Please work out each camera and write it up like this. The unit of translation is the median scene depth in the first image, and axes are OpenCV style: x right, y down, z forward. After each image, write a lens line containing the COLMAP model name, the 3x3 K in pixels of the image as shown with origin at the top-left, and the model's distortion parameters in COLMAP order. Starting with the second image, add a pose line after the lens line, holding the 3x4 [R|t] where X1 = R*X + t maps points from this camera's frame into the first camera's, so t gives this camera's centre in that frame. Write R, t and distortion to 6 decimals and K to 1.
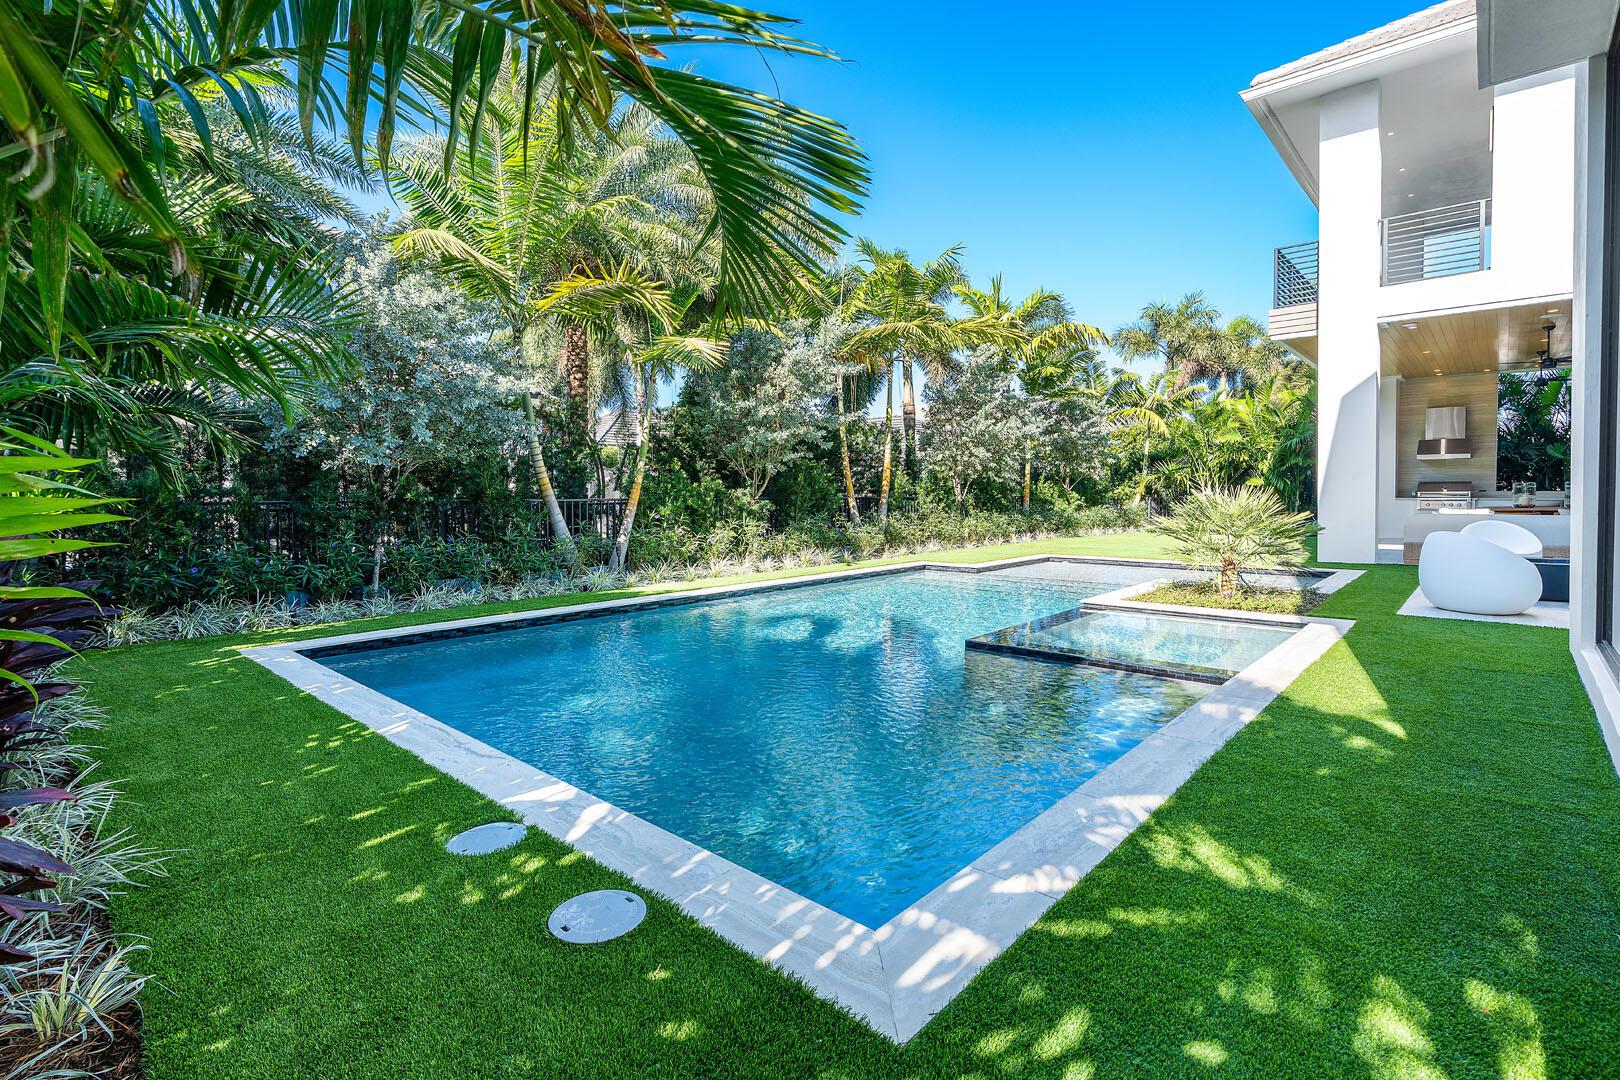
lens RADIAL K [[746.3, 0, 807.3], [0, 746.3, 516.4], [0, 0, 1]] dist [0.001959, 0.000460]
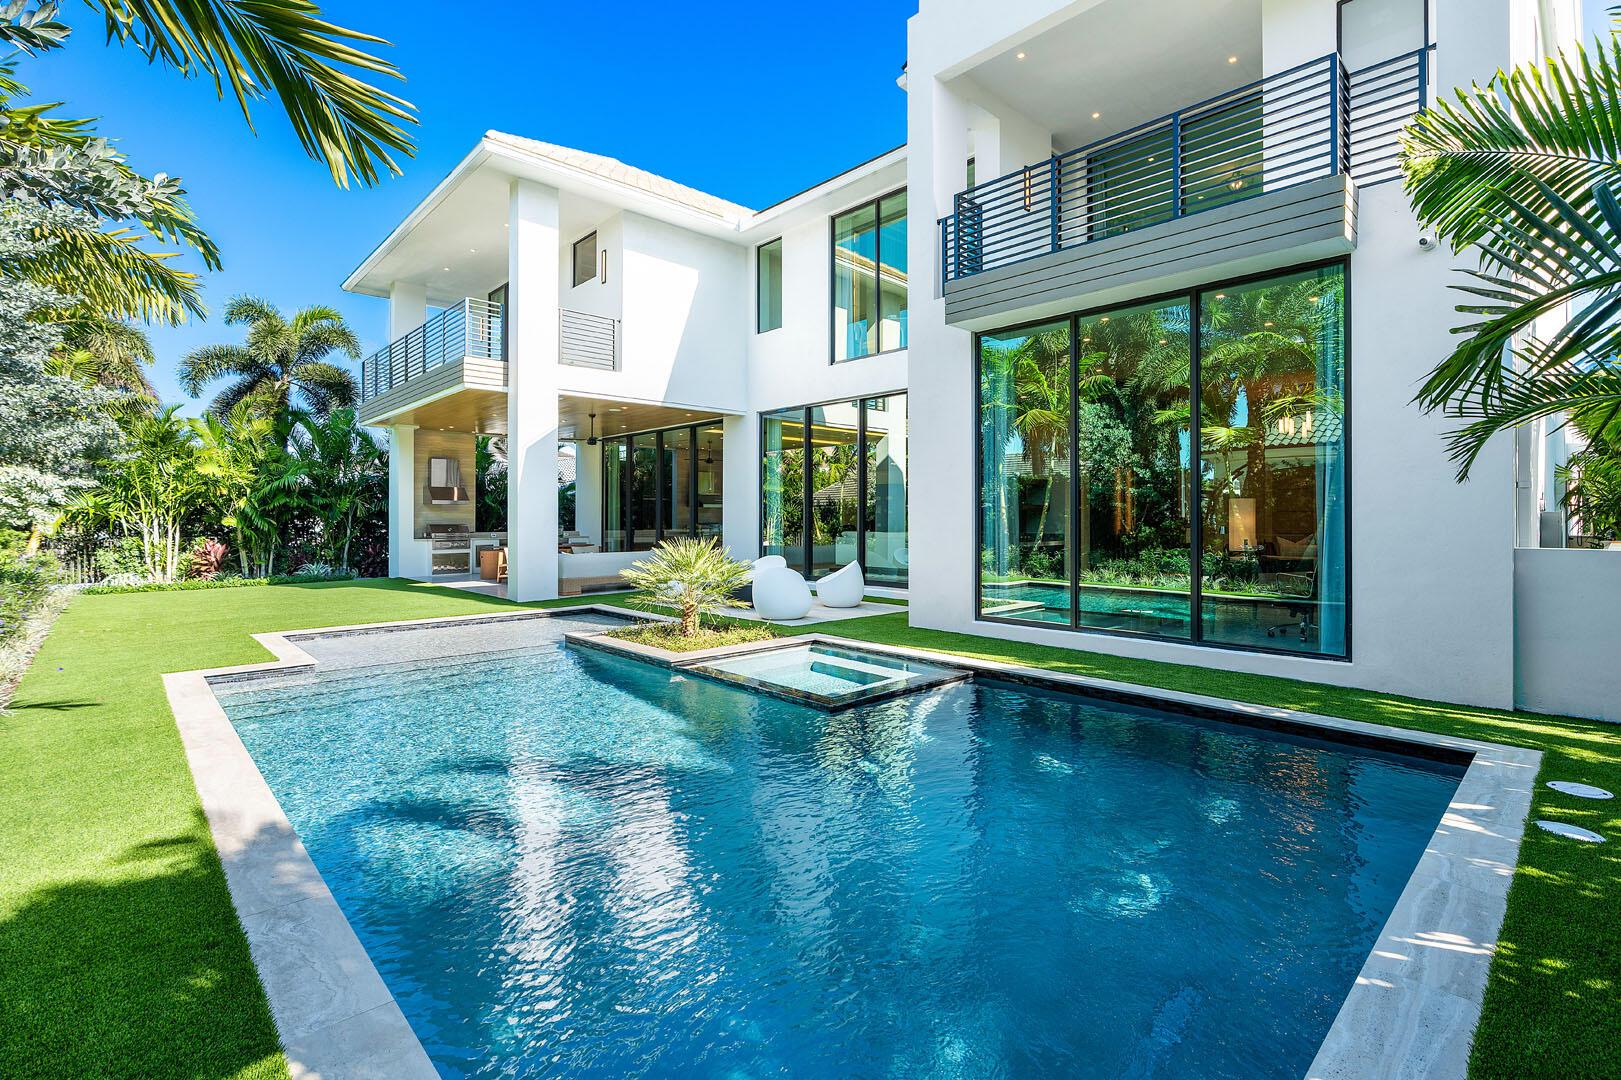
lens RADIAL K [[762.7, 0, 816.5], [0, 762.7, 498.4], [0, 0, 1]] dist [0.001528, 0.000387]
pose [[0.072364, 0.032117, 0.996861, -0.272591], [0.035536, 0.998764, -0.034758, -0.025311], [-0.996745, 0.037940, 0.071133, 0.352144]]
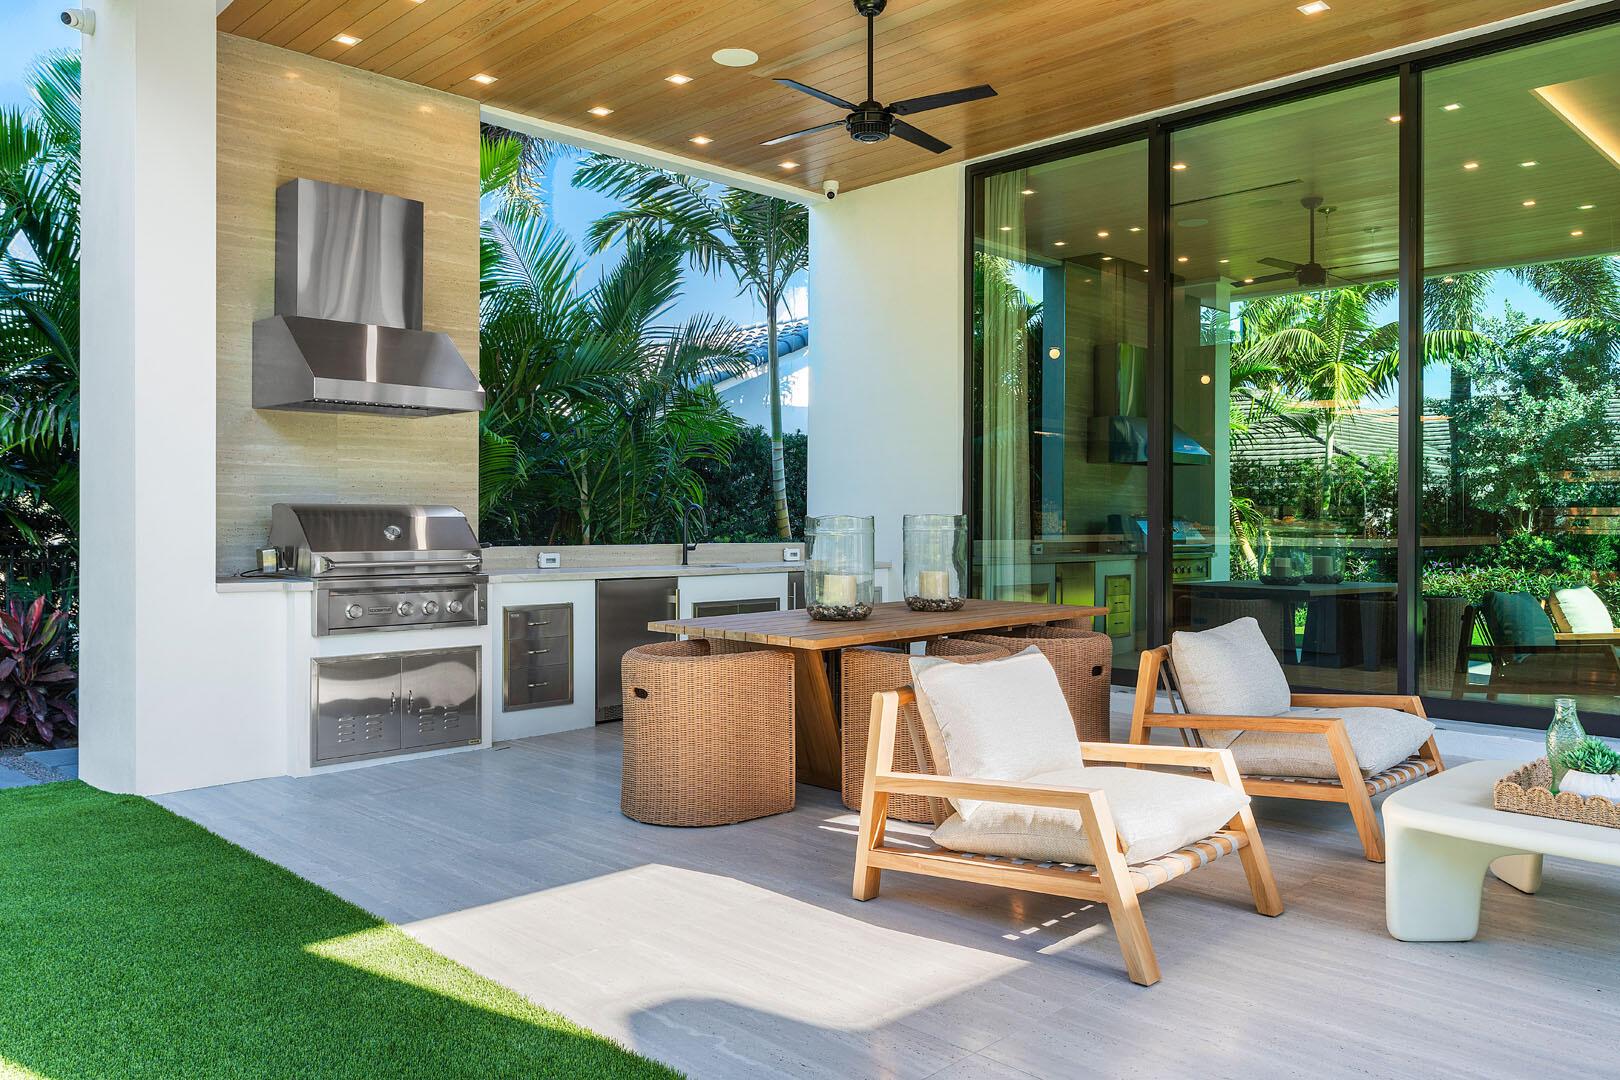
lens RADIAL K [[1243.6, 0, 810.0], [0, 1243.6, 540.0], [0, 0, 1]] dist [0.004329, 0.002041]
pose [[0.042481, -0.008409, 0.999062, 0.474057], [0.028580, 0.999566, 0.007198, -0.035236], [-0.998688, 0.028248, 0.042703, 0.851494]]
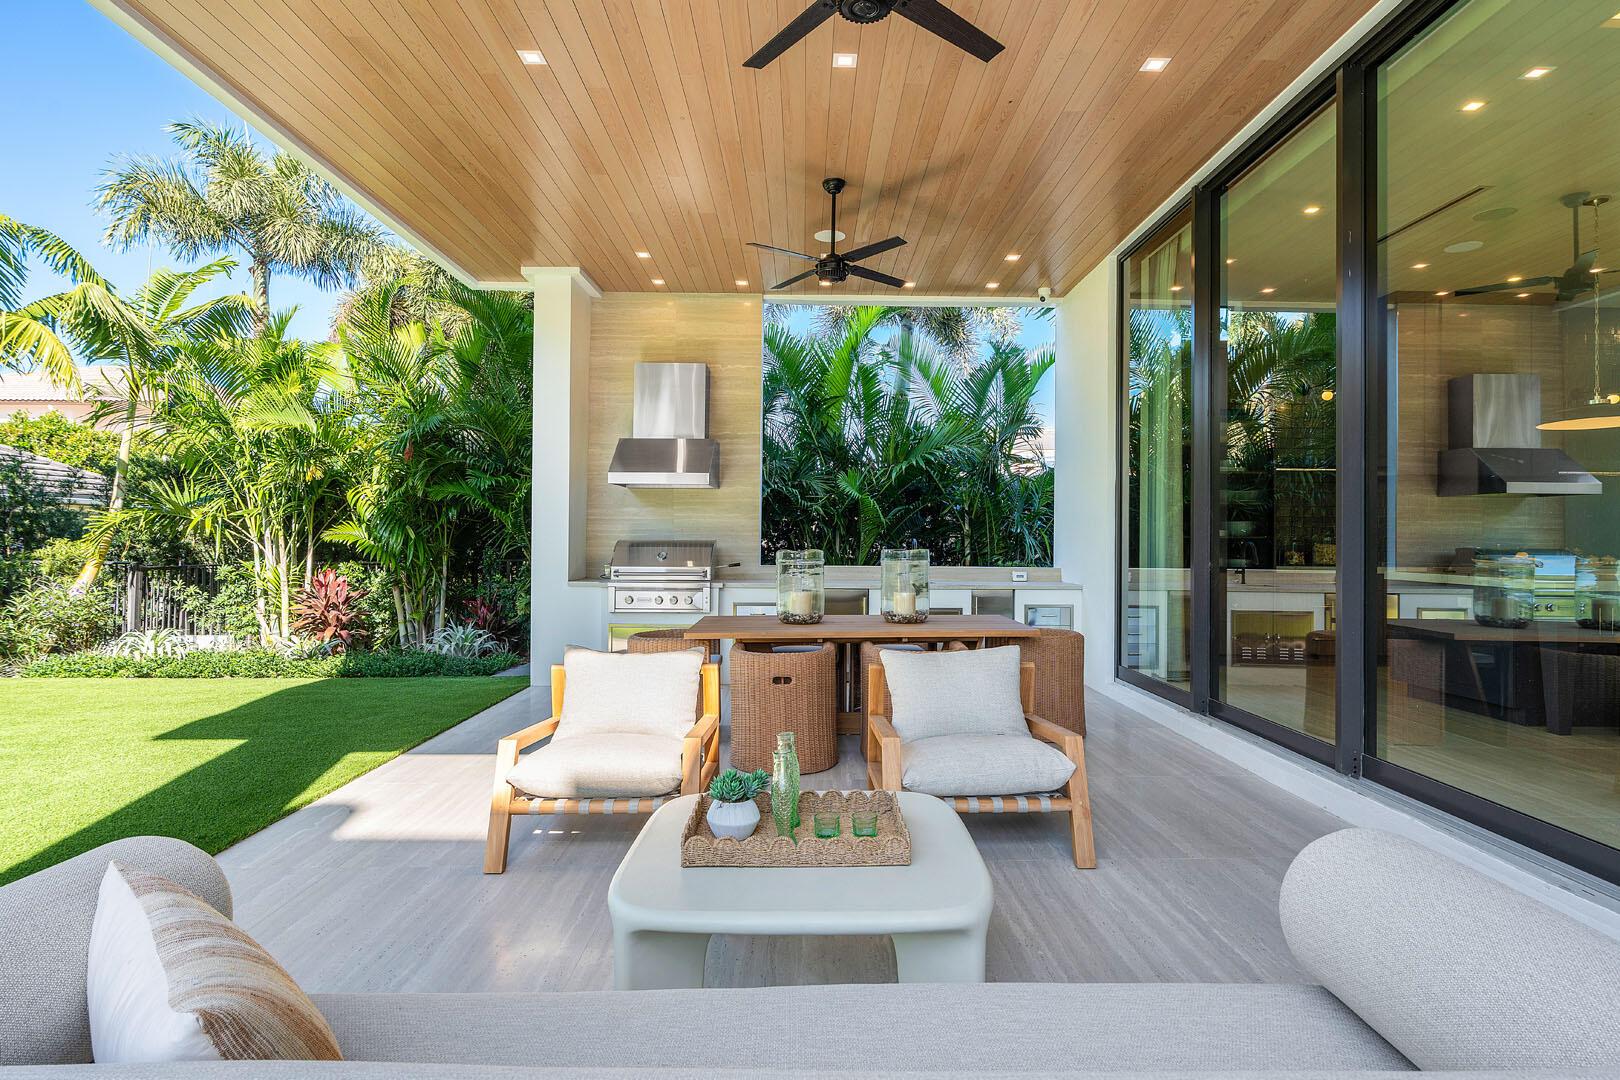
lens RADIAL K [[845.9, 0, 810.0], [0, 845.9, 540.0], [0, 0, 1]] dist [-0.003622, -0.000466]
pose [[0.720311, 0.014054, 0.693509, 0.590270], [0.011333, 0.999423, -0.032024, -0.031548], [-0.693559, 0.030927, 0.719736, 0.615126]]
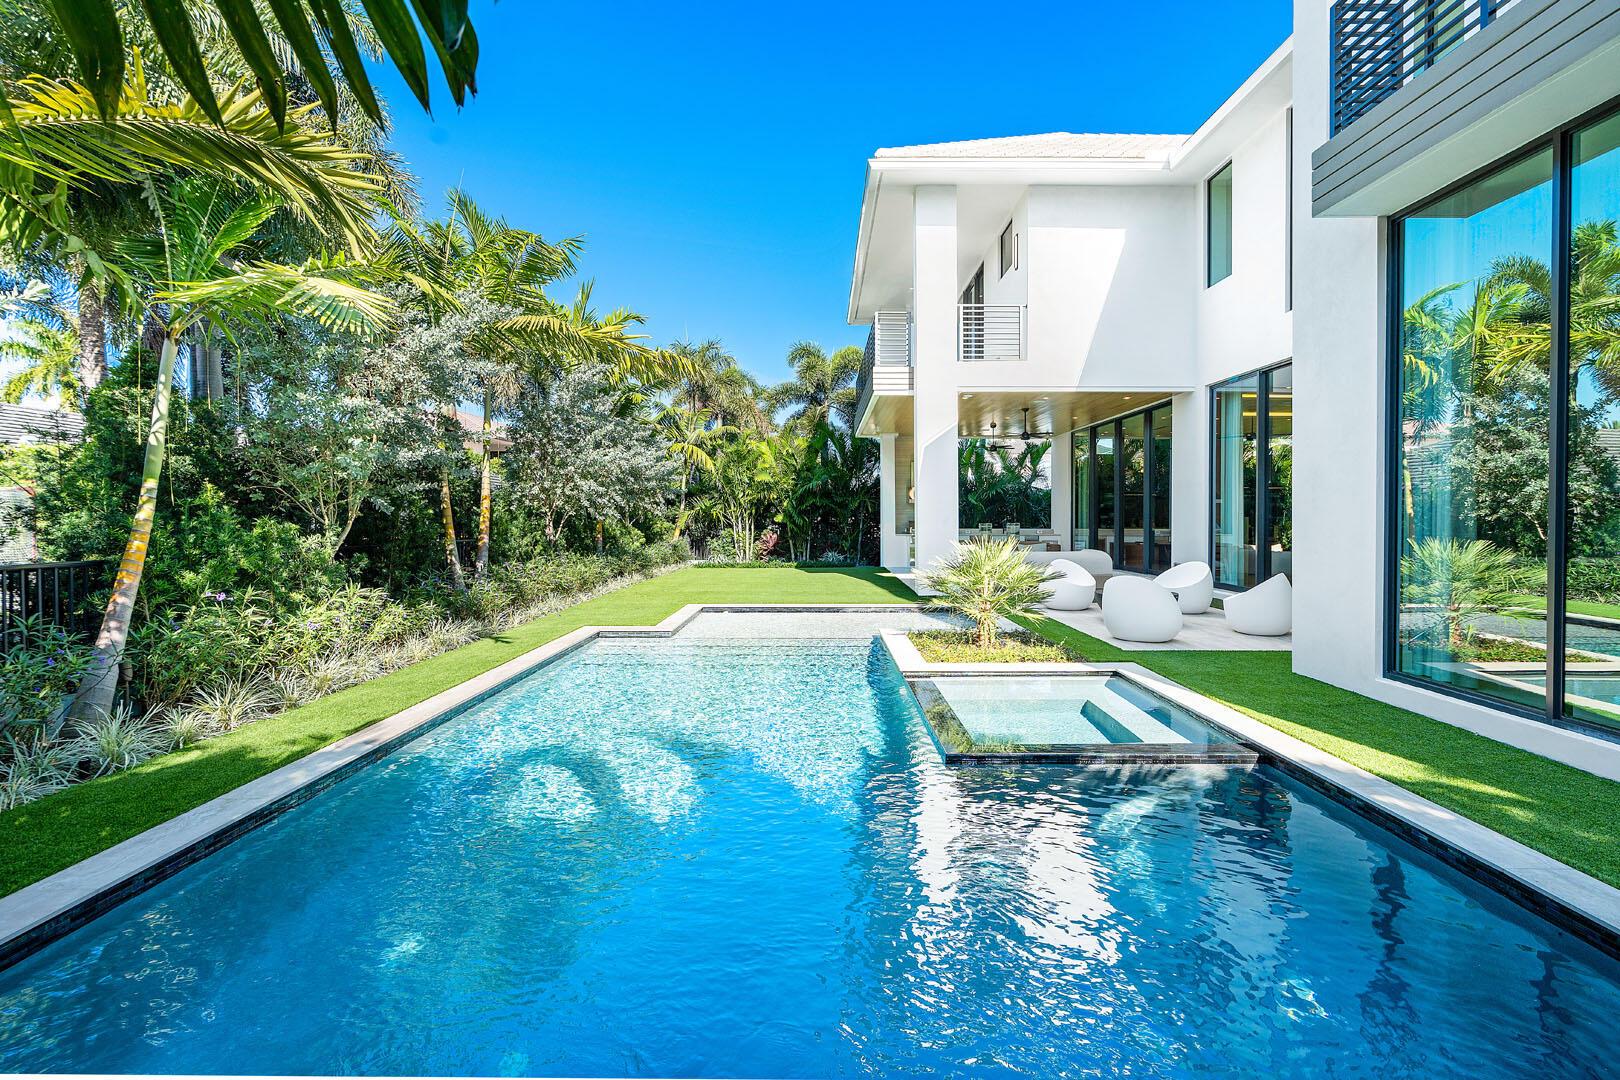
lens RADIAL K [[746.3, 0, 807.3], [0, 746.3, 516.4], [0, 0, 1]] dist [0.001959, 0.000460]
pose [[0.743297, 0.007803, 0.668917, -0.135721], [0.016529, 0.999413, -0.030024, -0.019970], [-0.668758, 0.033373, 0.742731, 0.199170]]
